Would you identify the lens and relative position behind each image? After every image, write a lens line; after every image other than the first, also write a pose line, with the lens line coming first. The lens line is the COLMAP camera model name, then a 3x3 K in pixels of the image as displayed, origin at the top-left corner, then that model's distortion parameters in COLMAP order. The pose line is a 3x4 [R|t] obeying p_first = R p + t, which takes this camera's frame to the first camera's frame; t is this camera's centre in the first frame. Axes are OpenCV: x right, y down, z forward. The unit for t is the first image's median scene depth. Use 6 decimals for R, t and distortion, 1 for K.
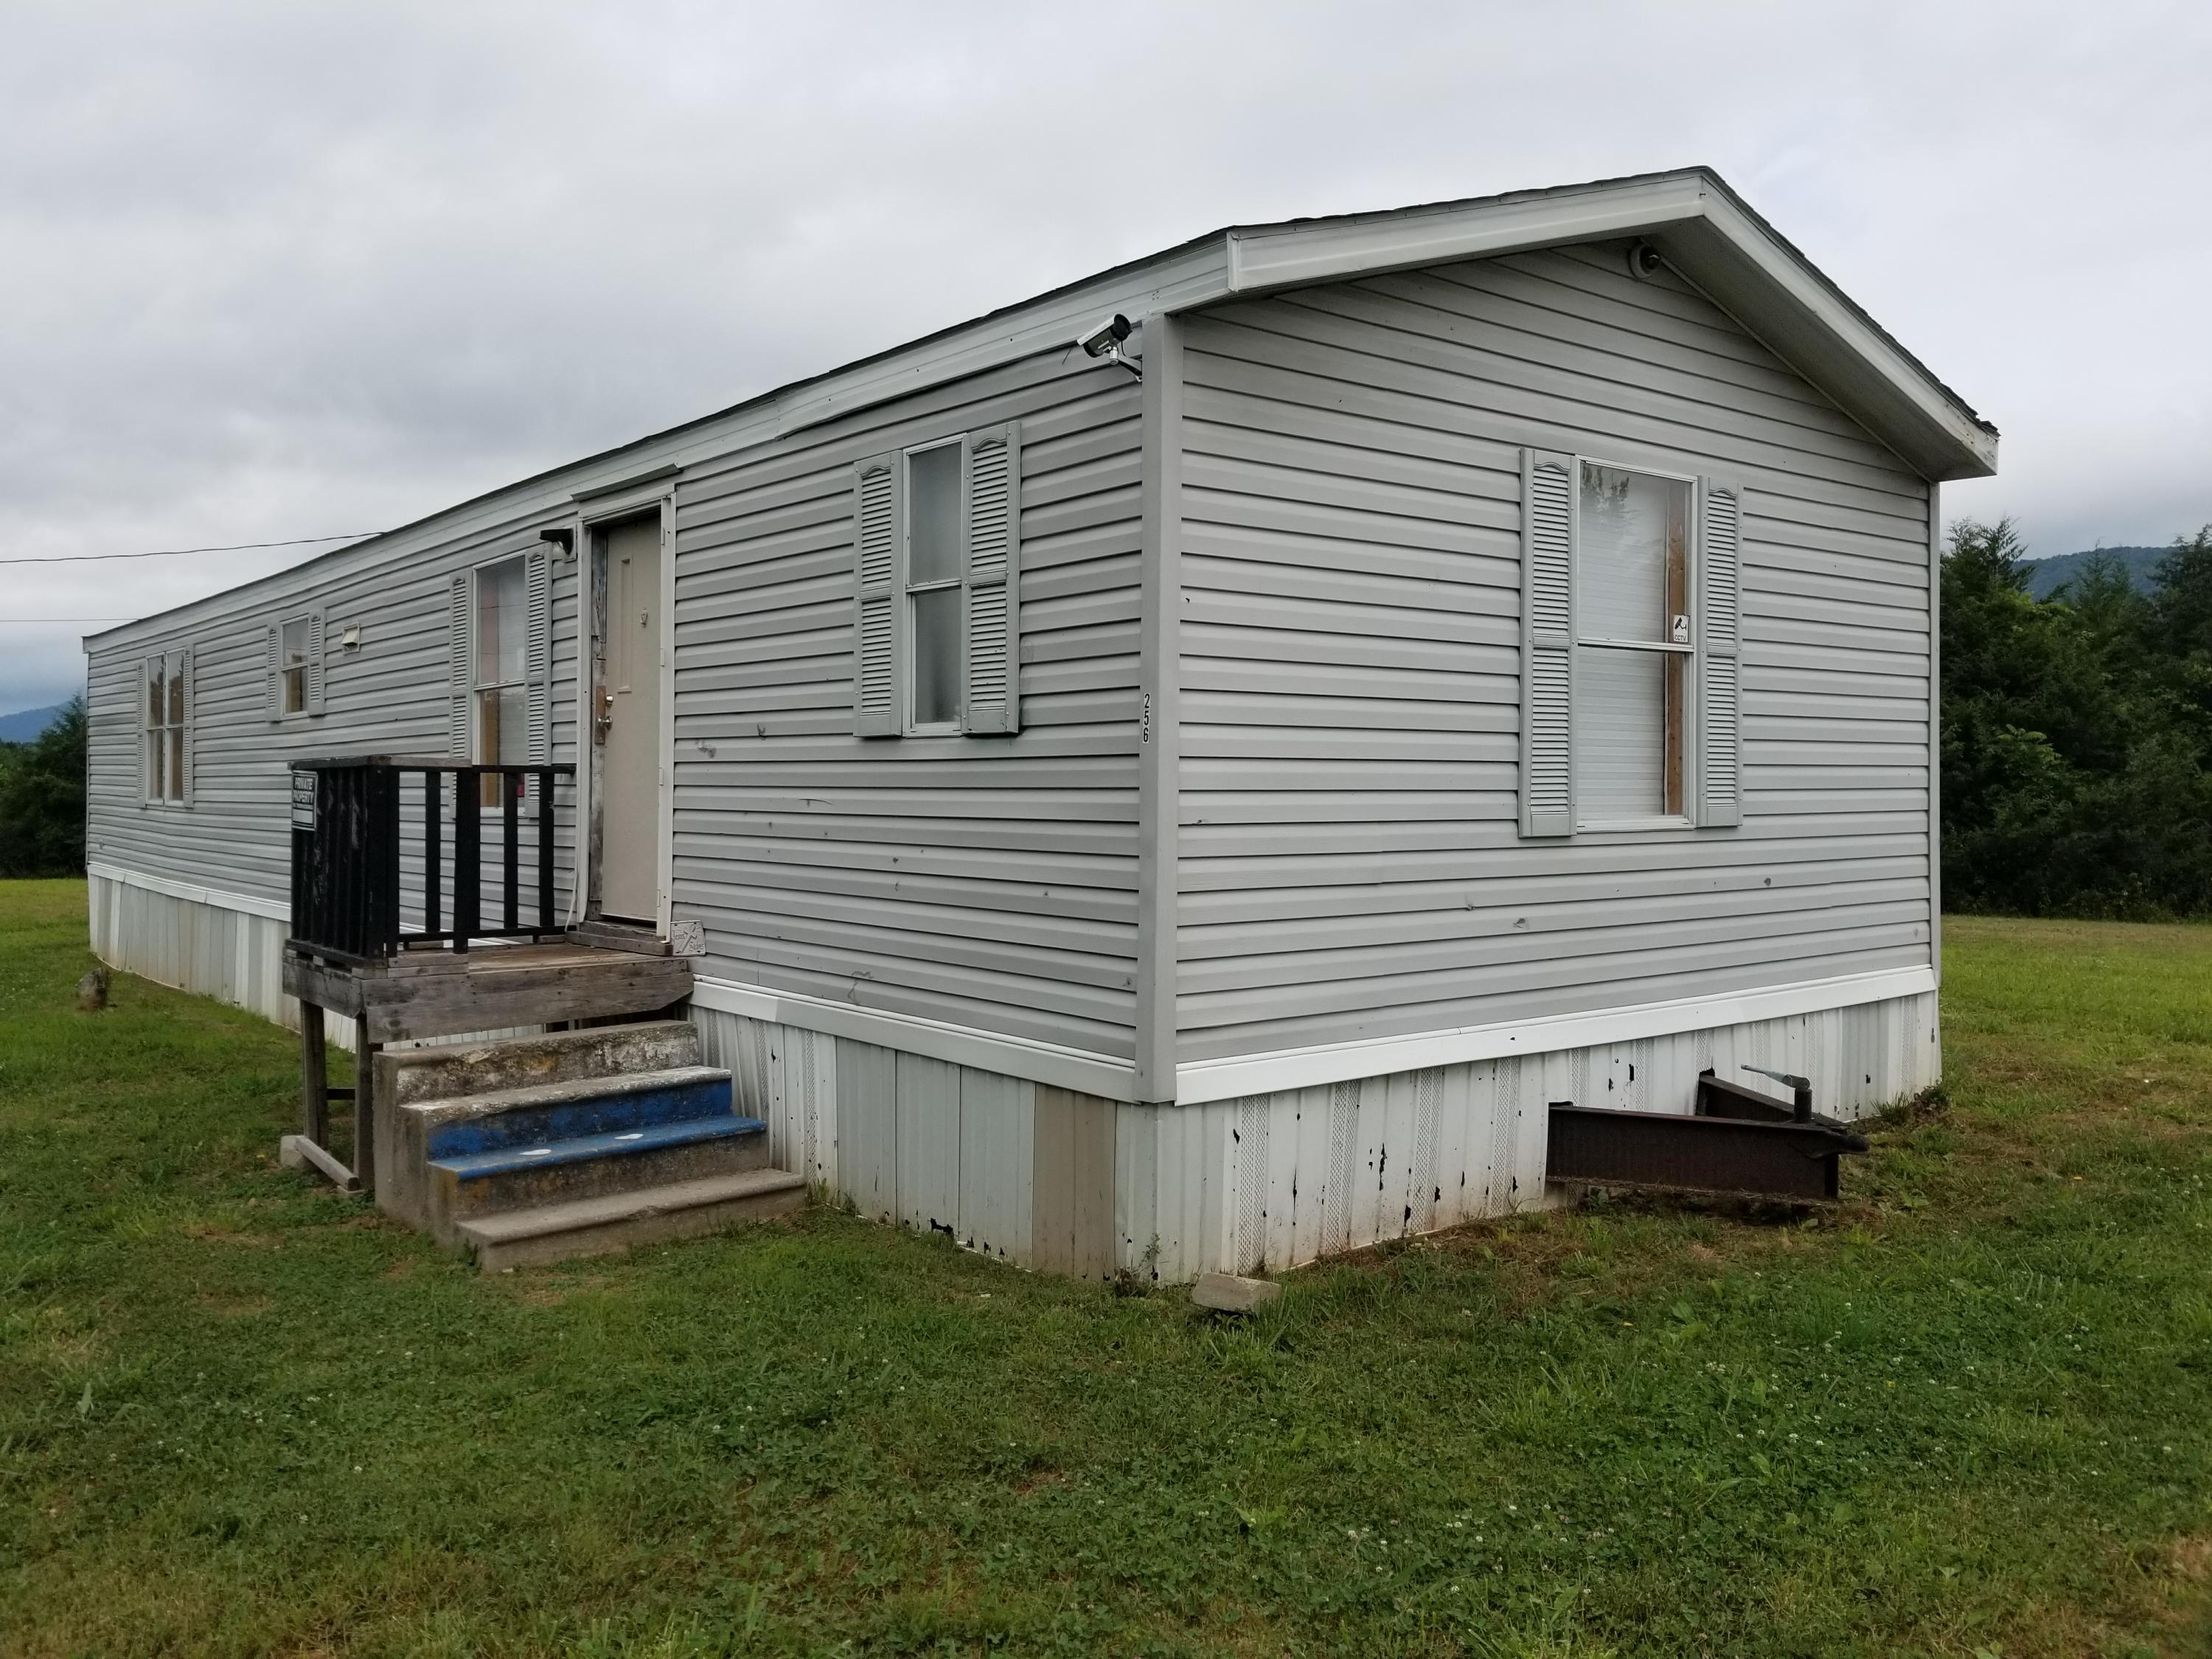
lens RADIAL K [[1725.6, 0, 1093.8], [0, 1725.6, 784.5], [0, 0, 1]] dist [0.129305, -0.274095]
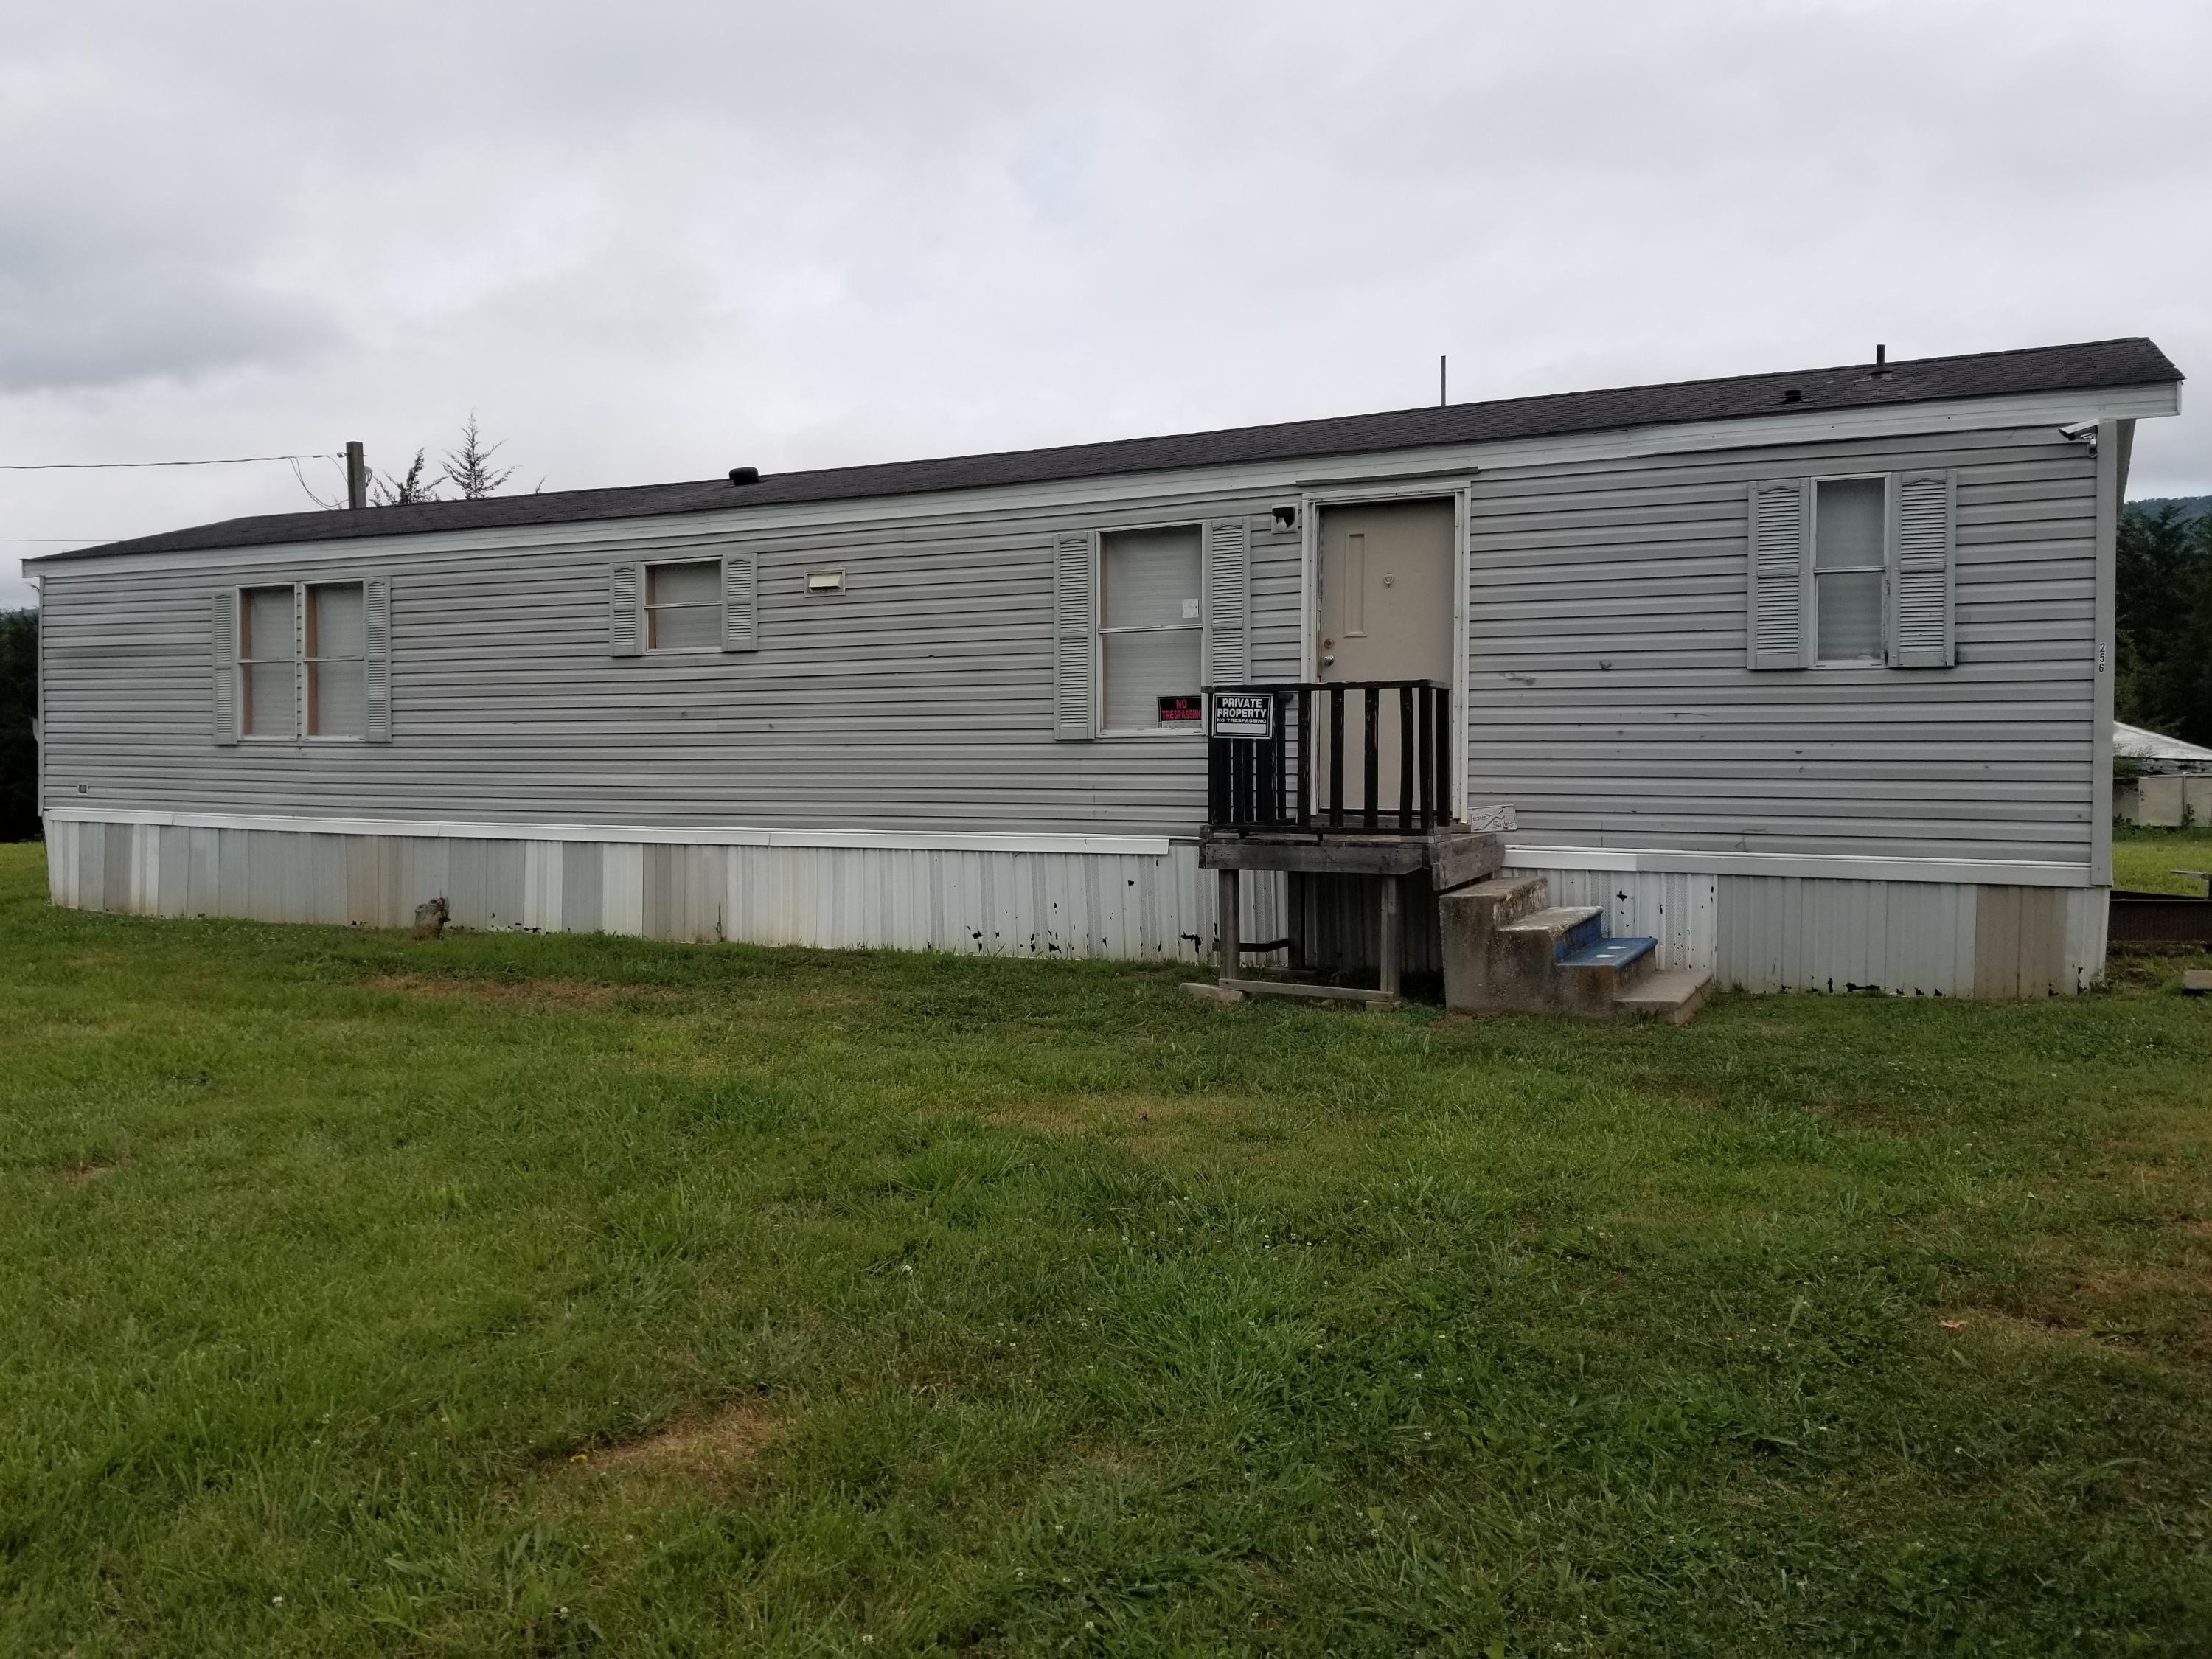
lens RADIAL K [[1725.6, 0, 1093.8], [0, 1725.6, 784.5], [0, 0, 1]] dist [0.129305, -0.274095]
pose [[0.920358, -0.007994, 0.390994, -1.222178], [0.000393, 0.999809, 0.019517, 0.040817], [-0.391076, -0.017810, 0.920186, -0.147063]]
